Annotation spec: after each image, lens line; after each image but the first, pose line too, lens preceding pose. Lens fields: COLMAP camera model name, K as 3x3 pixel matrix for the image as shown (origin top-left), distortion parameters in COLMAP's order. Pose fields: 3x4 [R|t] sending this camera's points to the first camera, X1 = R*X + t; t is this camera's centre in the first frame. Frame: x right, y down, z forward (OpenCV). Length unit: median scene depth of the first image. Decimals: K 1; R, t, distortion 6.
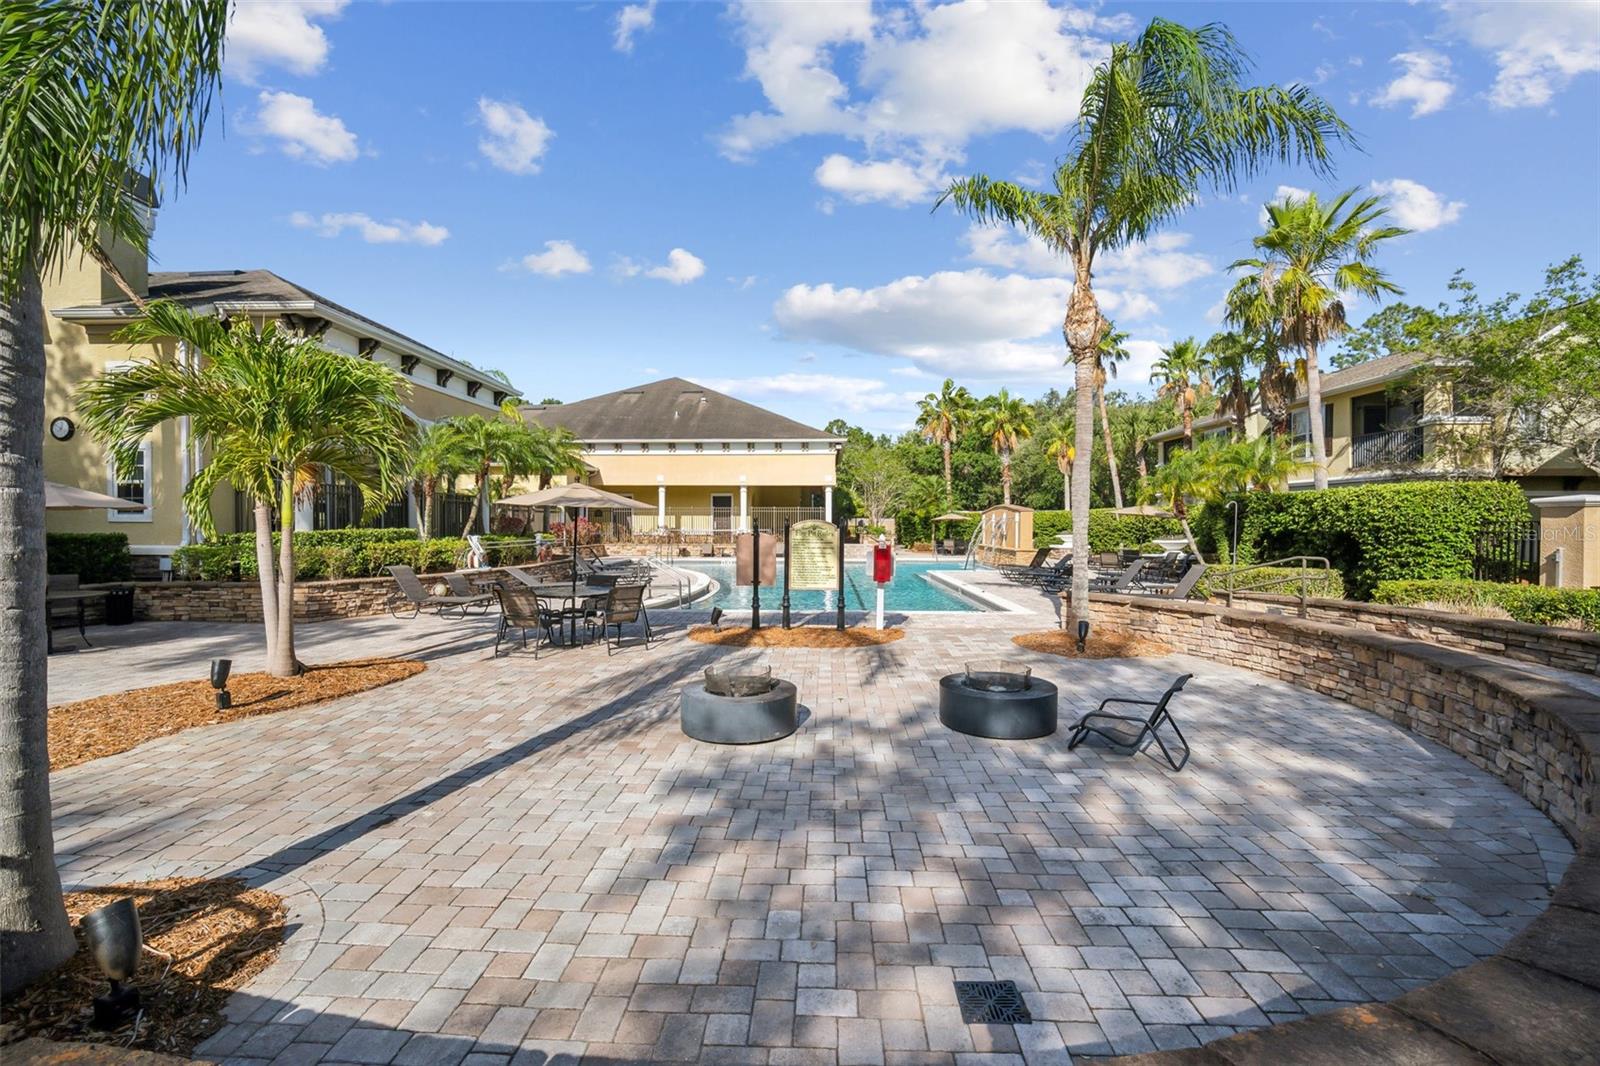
lens RADIAL K [[705.9, 0, 803.6], [0, 705.9, 532.4], [0, 0, 1]] dist [-0.007848, 0.001481]
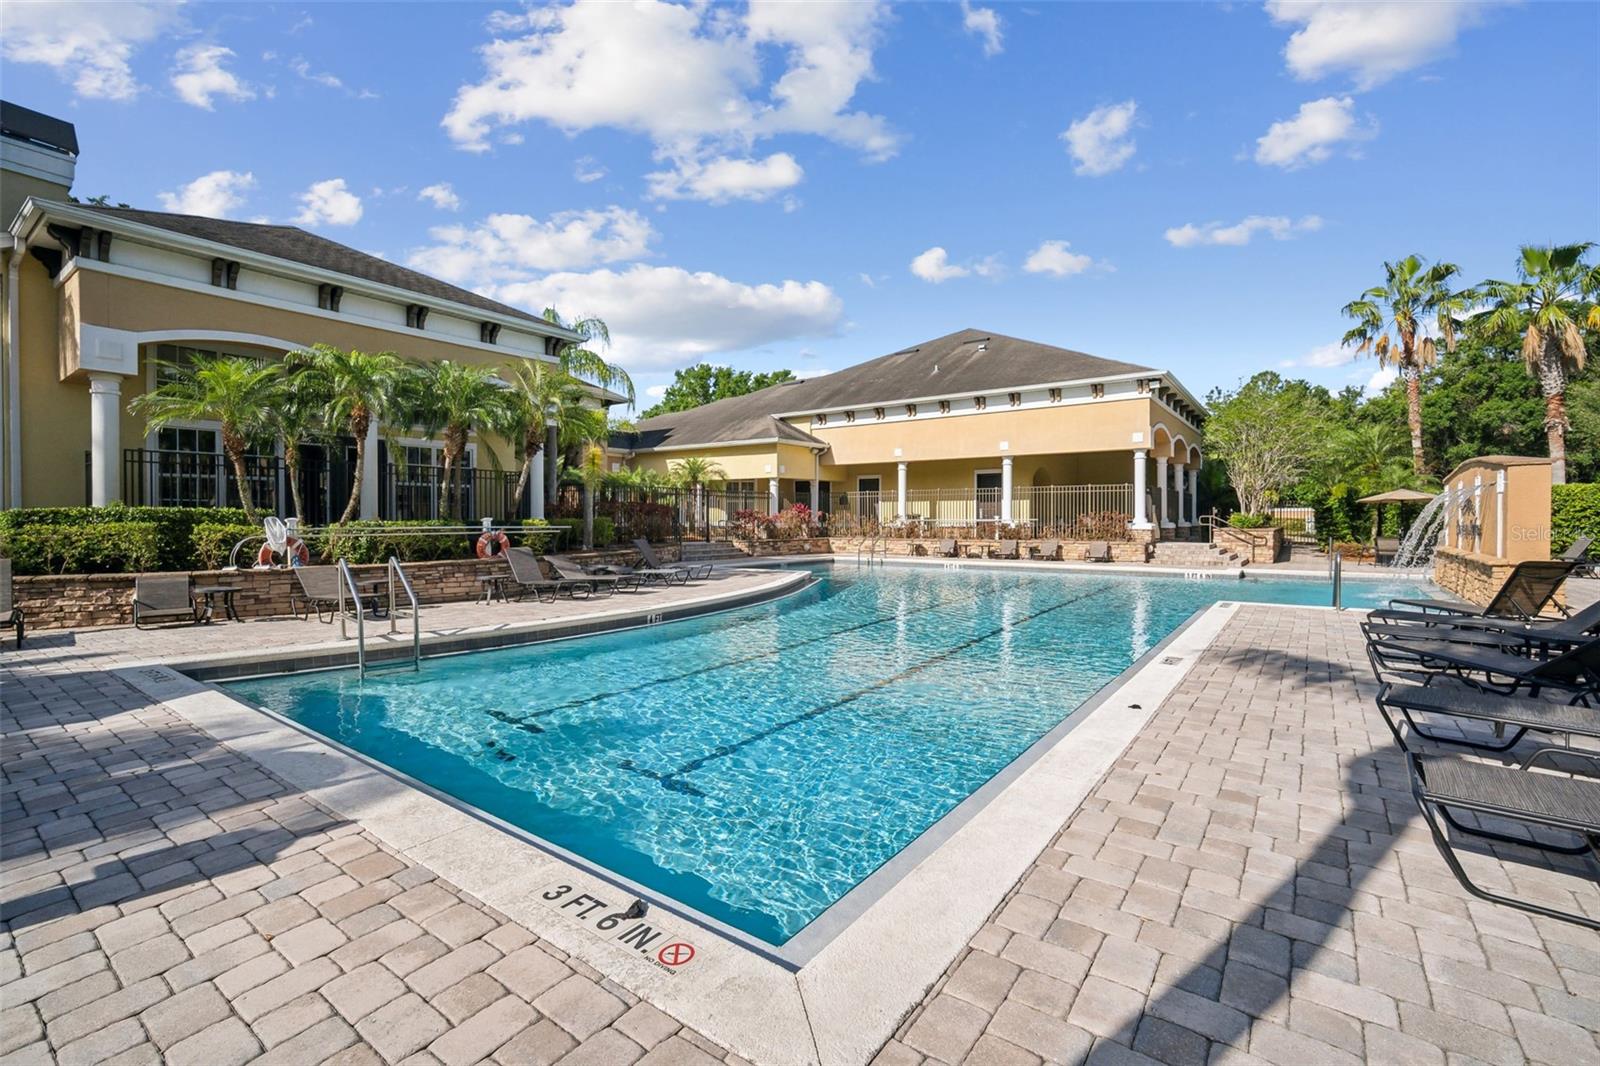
lens RADIAL K [[705.9, 0, 795.5], [0, 705.9, 528.7], [0, 0, 1]] dist [-0.007848, 0.001481]
pose [[0.830277, 0.005140, -0.557327, 0.129581], [-0.003384, 0.999986, 0.004182, 0.003234], [0.557341, -0.001586, 0.830282, 0.301880]]
